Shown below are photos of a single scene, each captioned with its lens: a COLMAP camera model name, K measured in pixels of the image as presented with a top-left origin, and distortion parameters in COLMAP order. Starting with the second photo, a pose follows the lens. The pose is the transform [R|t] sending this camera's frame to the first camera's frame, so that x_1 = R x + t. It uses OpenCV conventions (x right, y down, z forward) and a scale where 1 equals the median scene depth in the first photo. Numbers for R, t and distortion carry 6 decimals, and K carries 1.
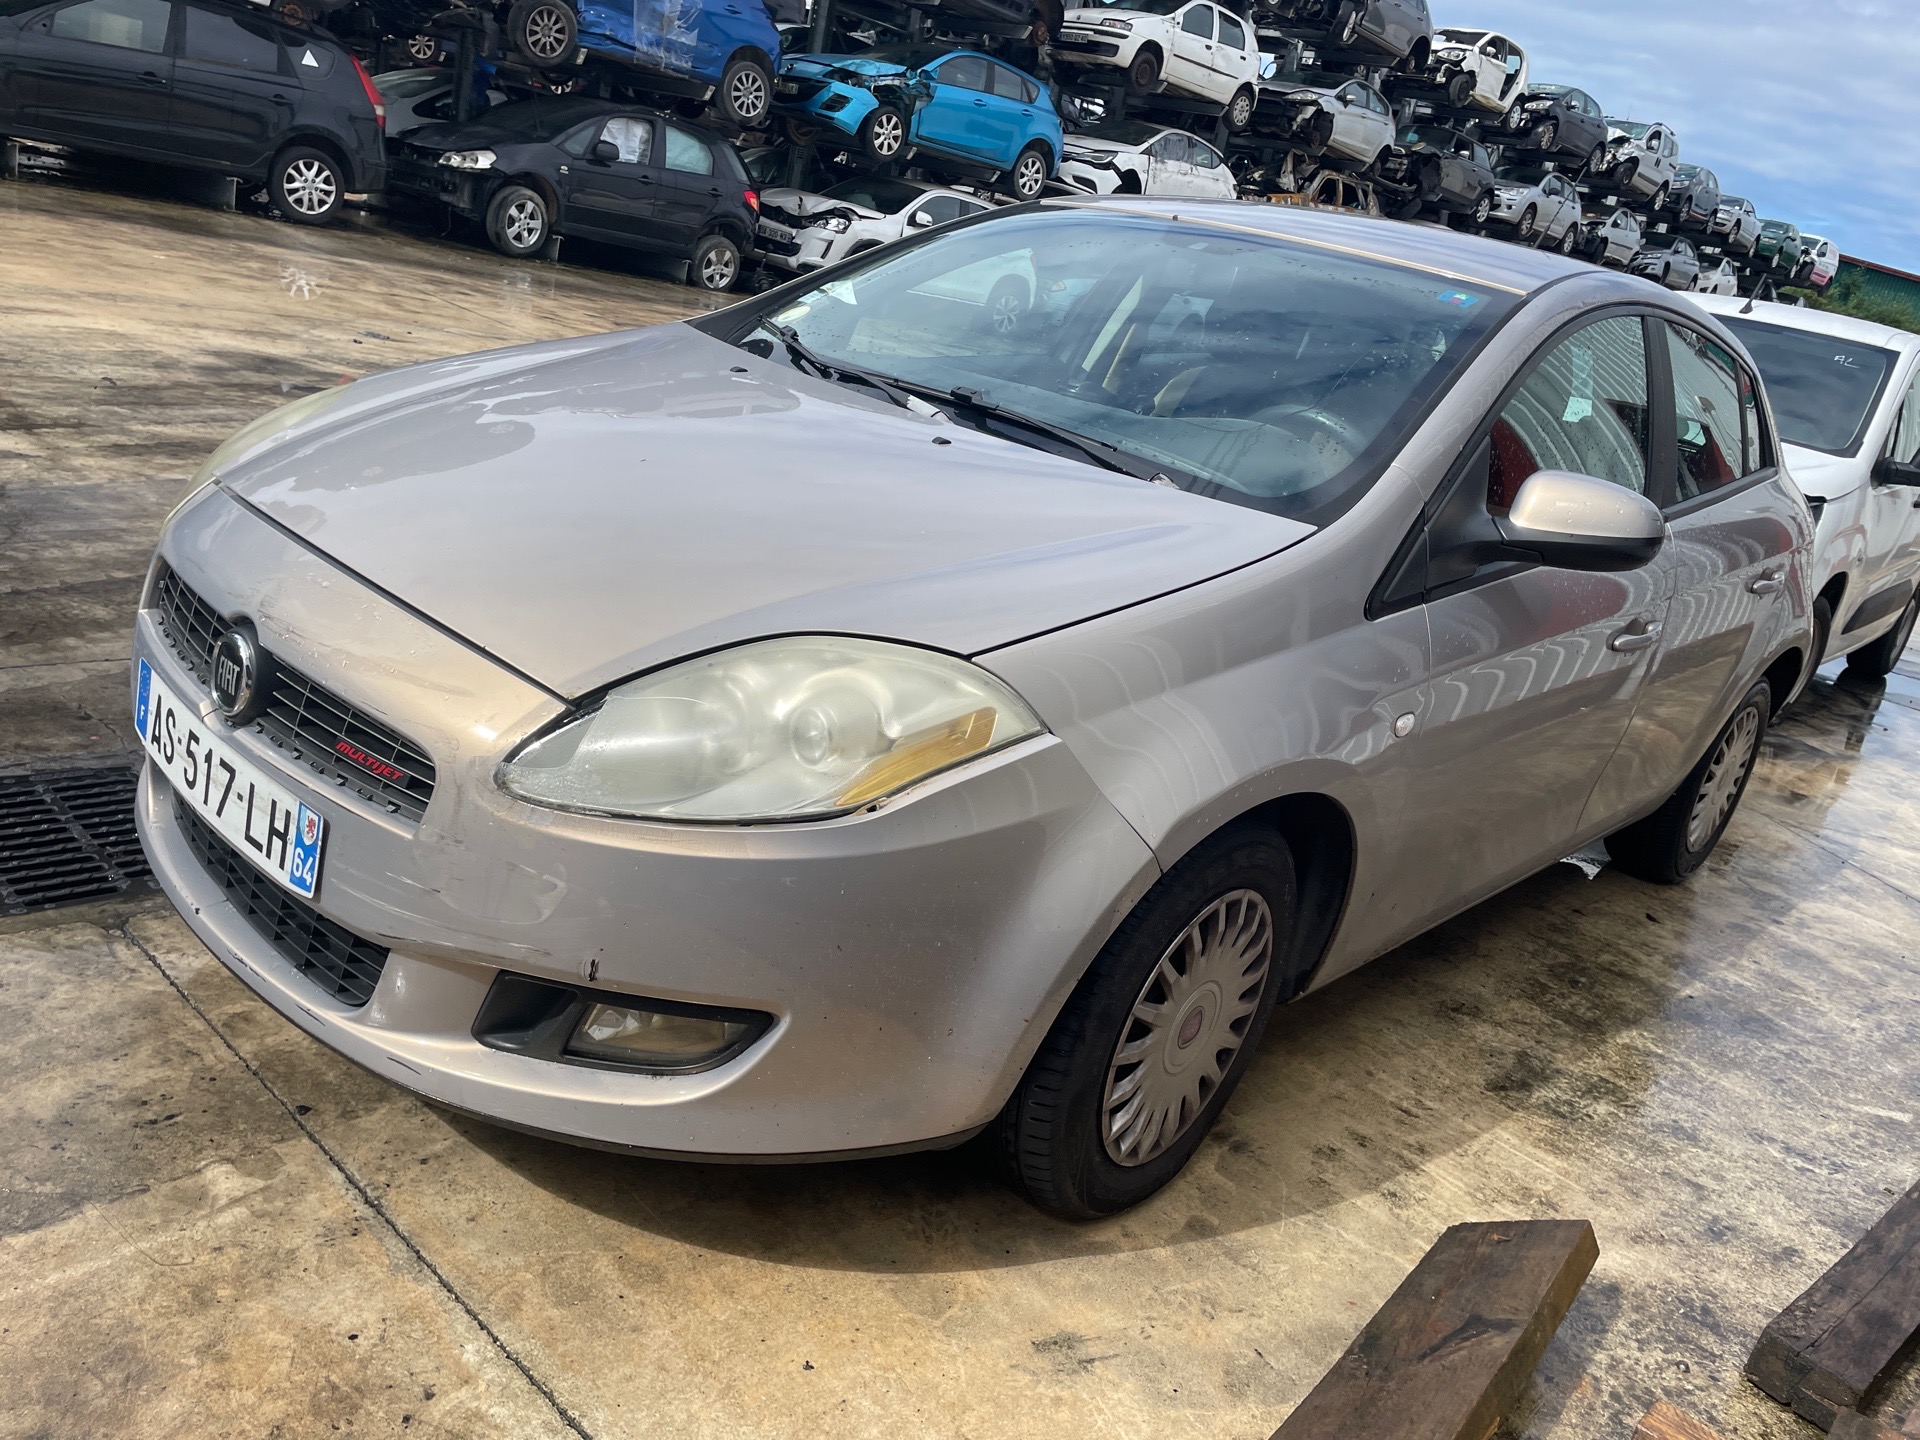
lens RADIAL K [[1445.6, 0, 950.1], [0, 1445.6, 687.4], [0, 0, 1]] dist [0.087515, -0.115611]
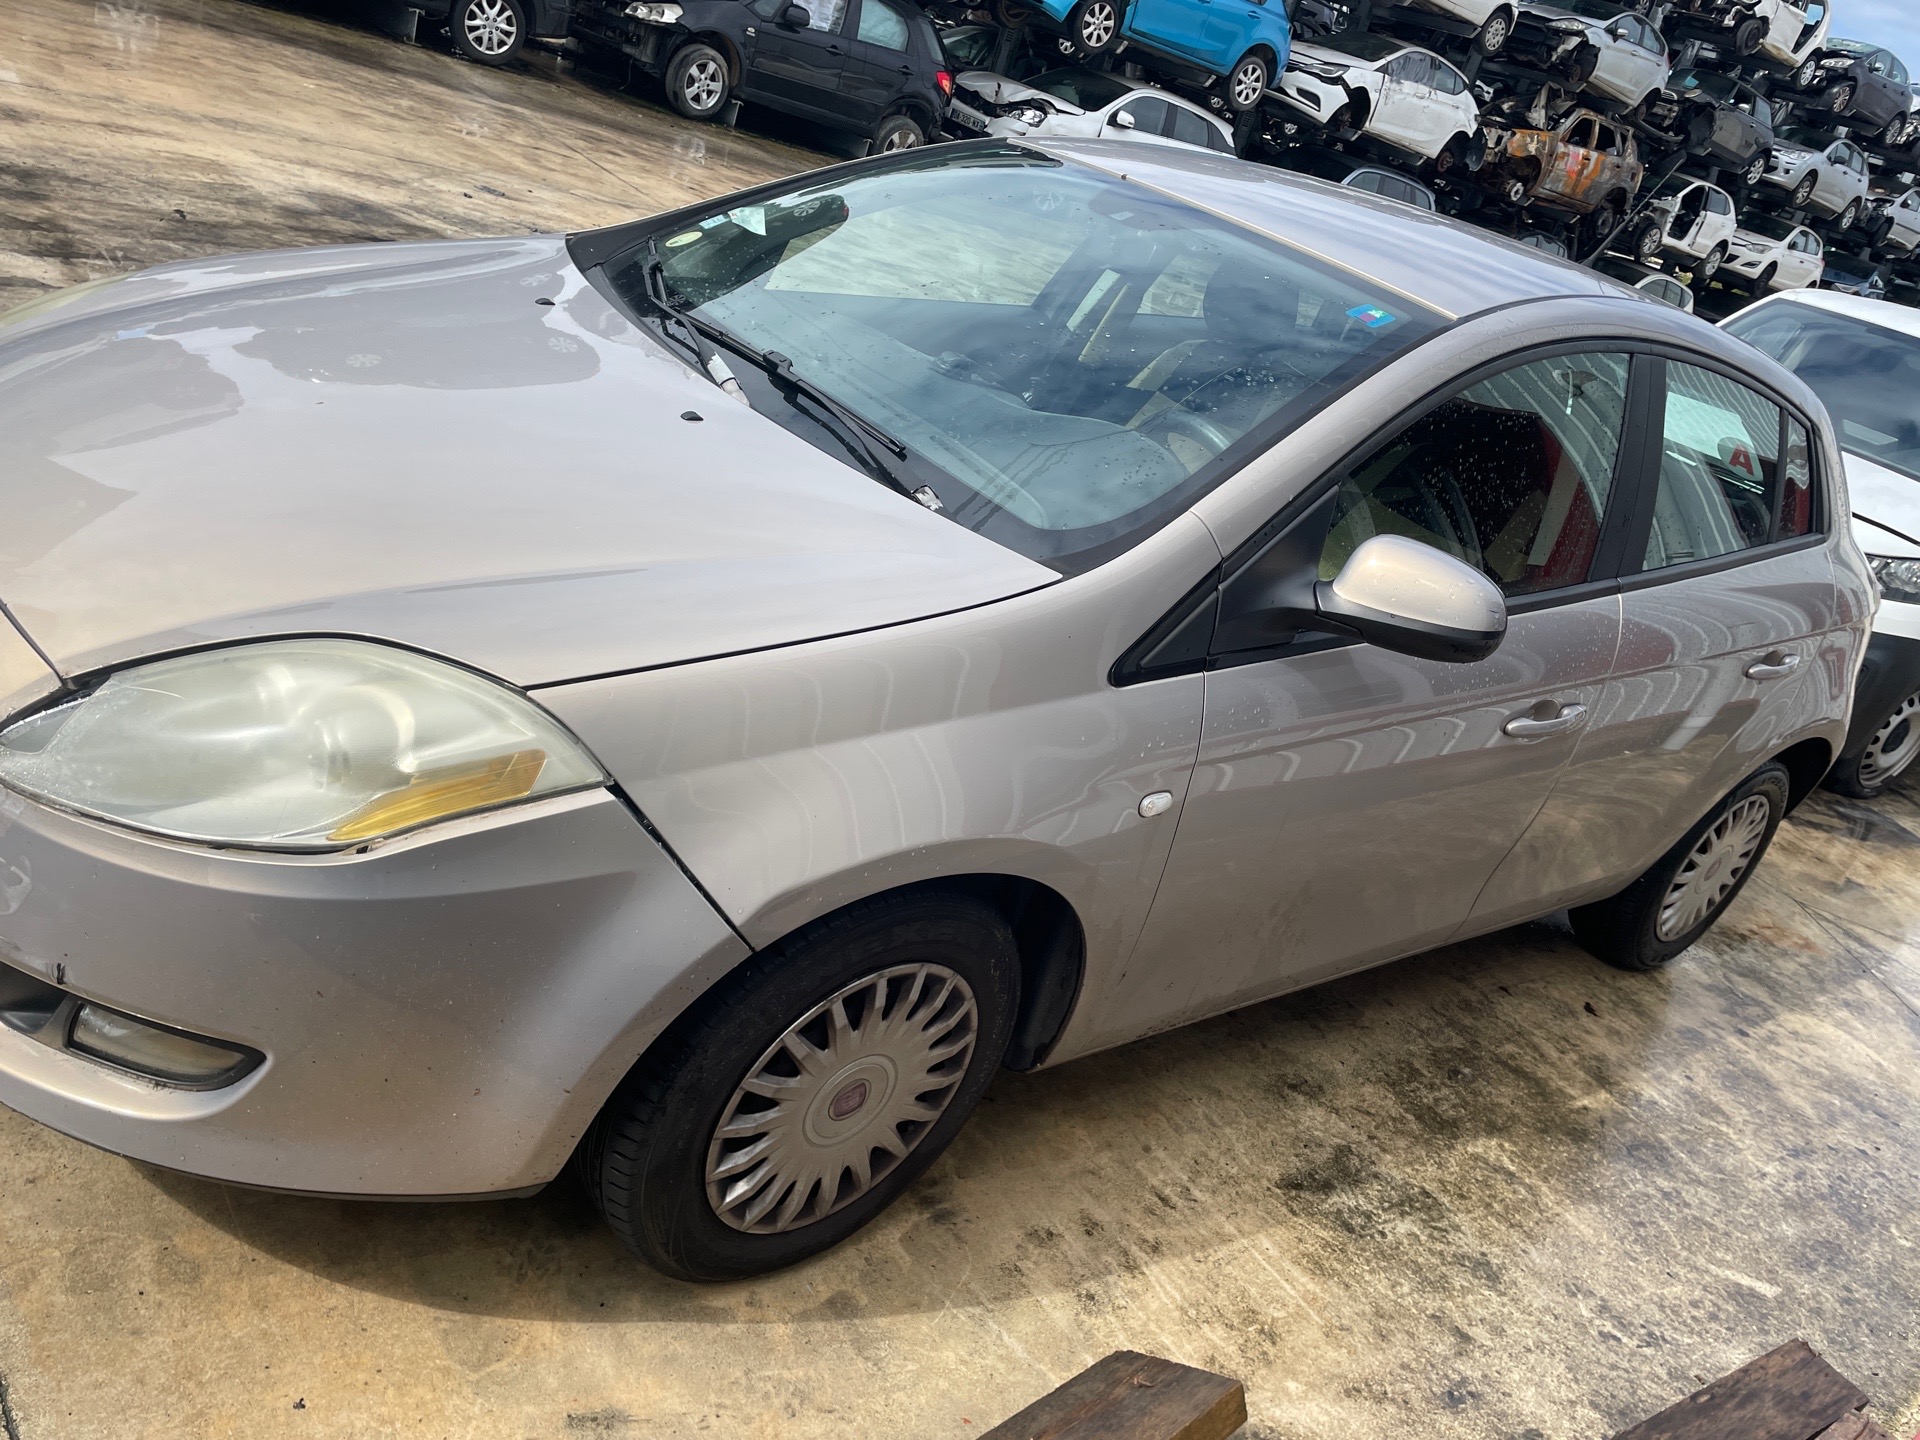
lens RADIAL K [[1445.6, 0, 981.1], [0, 1445.6, 716.6], [0, 0, 1]] dist [0.087515, -0.115611]
pose [[0.984737, 0.143698, -0.098204, 0.296007], [-0.134810, 0.986605, 0.091855, -0.097340], [0.110088, -0.077215, 0.990918, 0.117937]]
